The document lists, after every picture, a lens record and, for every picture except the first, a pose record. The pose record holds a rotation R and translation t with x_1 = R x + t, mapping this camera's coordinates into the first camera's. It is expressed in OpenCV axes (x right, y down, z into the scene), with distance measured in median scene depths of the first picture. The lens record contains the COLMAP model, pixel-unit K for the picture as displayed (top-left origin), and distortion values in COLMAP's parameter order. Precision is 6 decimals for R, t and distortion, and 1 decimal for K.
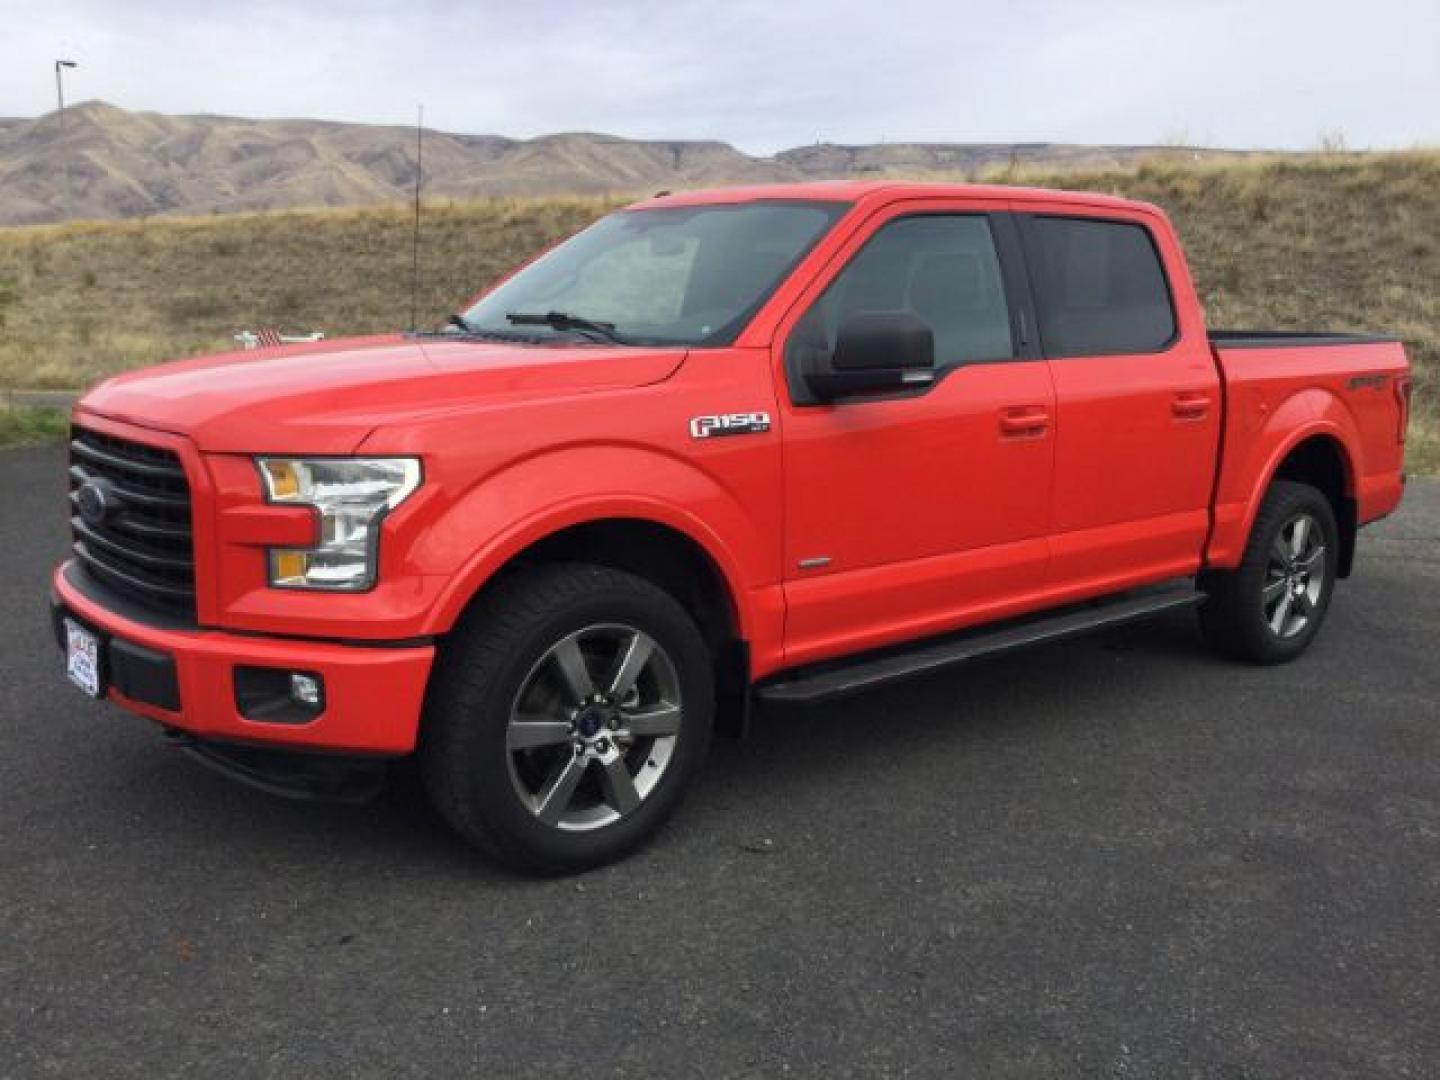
lens RADIAL K [[1306.2, 0, 718.8], [0, 1306.2, 552.6], [0, 0, 1]] dist [0.028346, 0.000000]
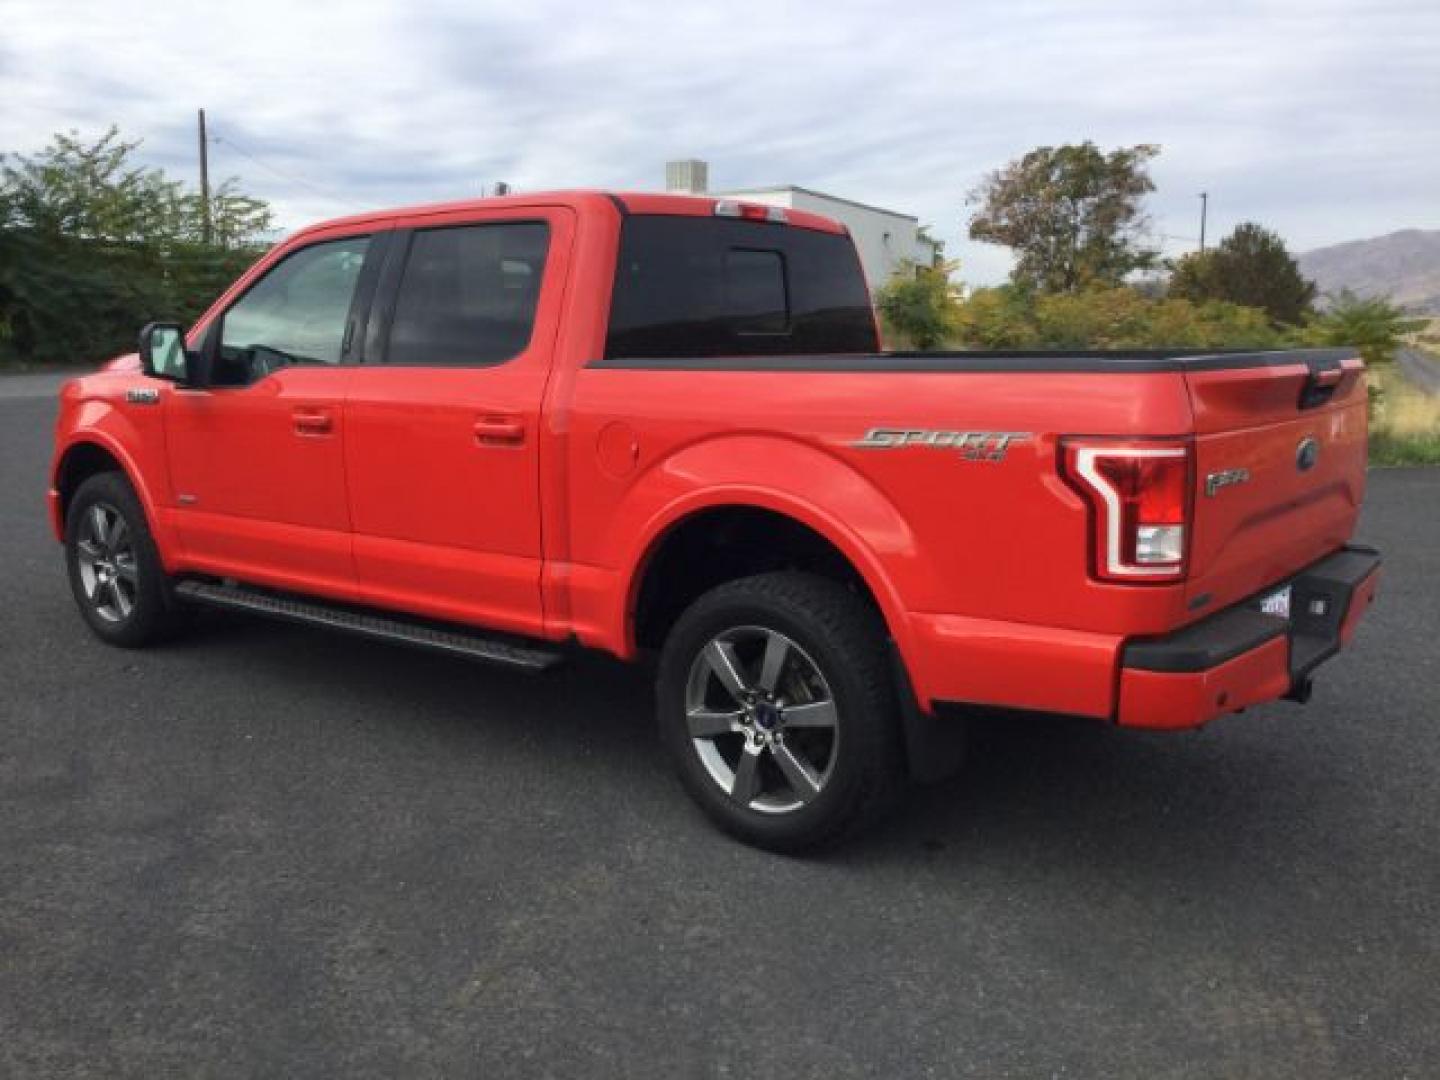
lens RADIAL K [[1306.2, 0, 710.8], [0, 1306.2, 554.1], [0, 0, 1]] dist [0.028346, 0.000000]
pose [[0.190972, 0.152191, -0.969725, 1.439126], [-0.175847, 0.977230, 0.118738, -0.187809], [0.965716, 0.147848, 0.213386, 1.137774]]
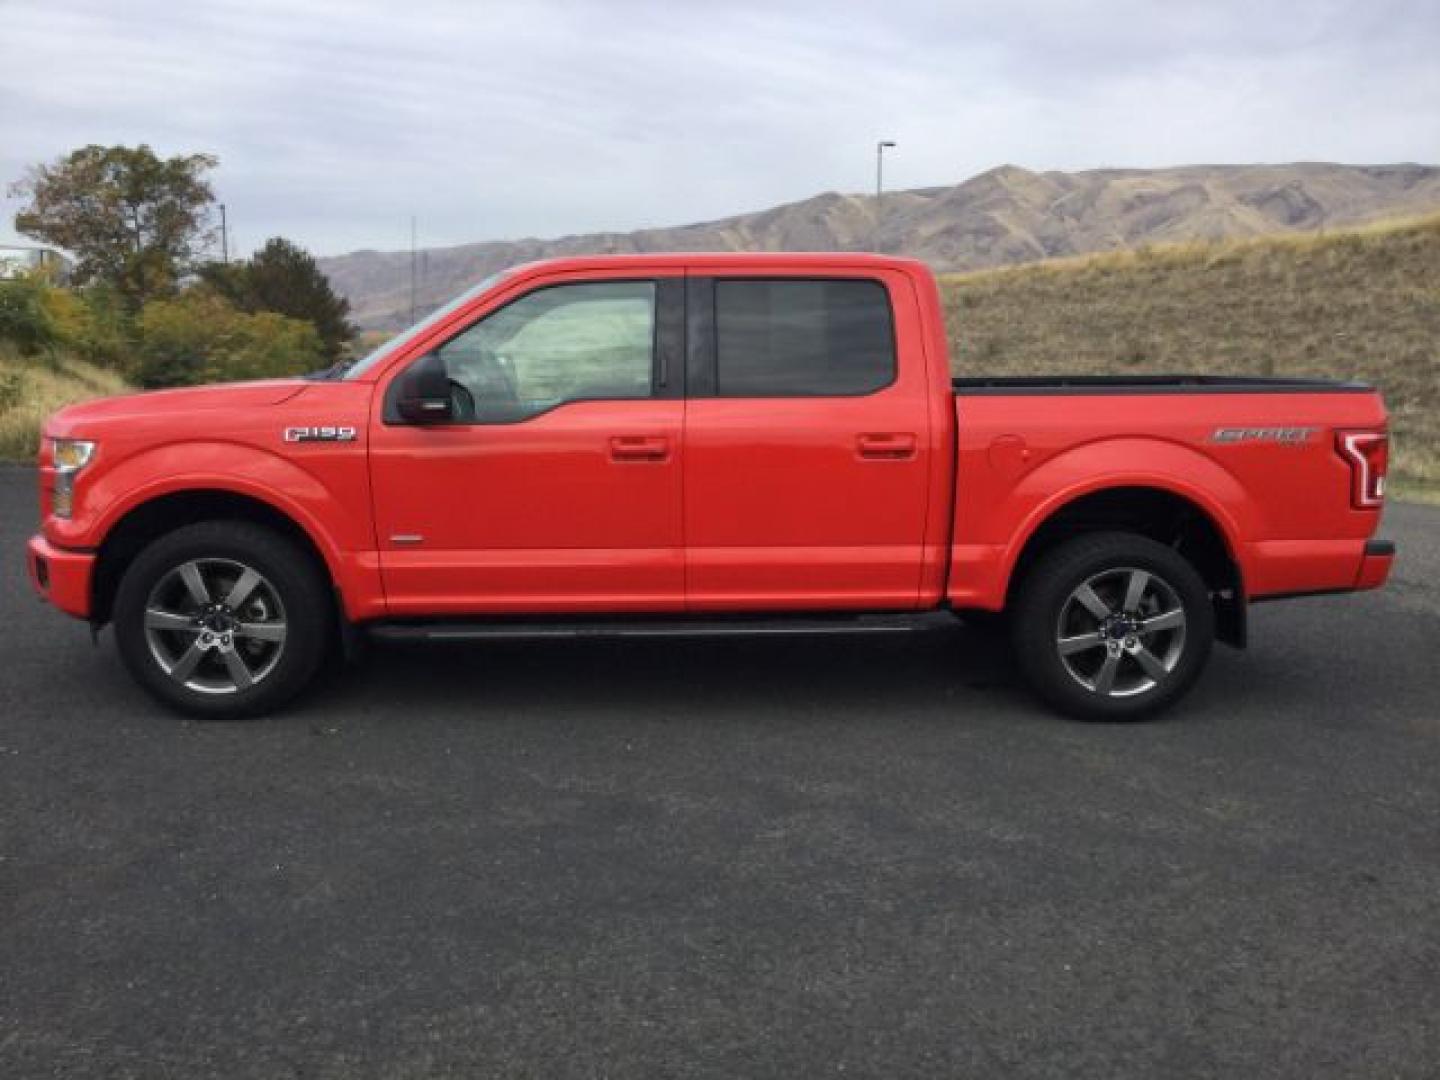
lens RADIAL K [[1306.2, 0, 725.1], [0, 1306.2, 545.0], [0, 0, 1]] dist [0.028346, 0.000000]
pose [[0.808809, 0.084456, -0.581975, 1.028392], [-0.106973, 0.994252, -0.004382, -0.014628], [0.578260, 0.065799, 0.813195, 0.065700]]
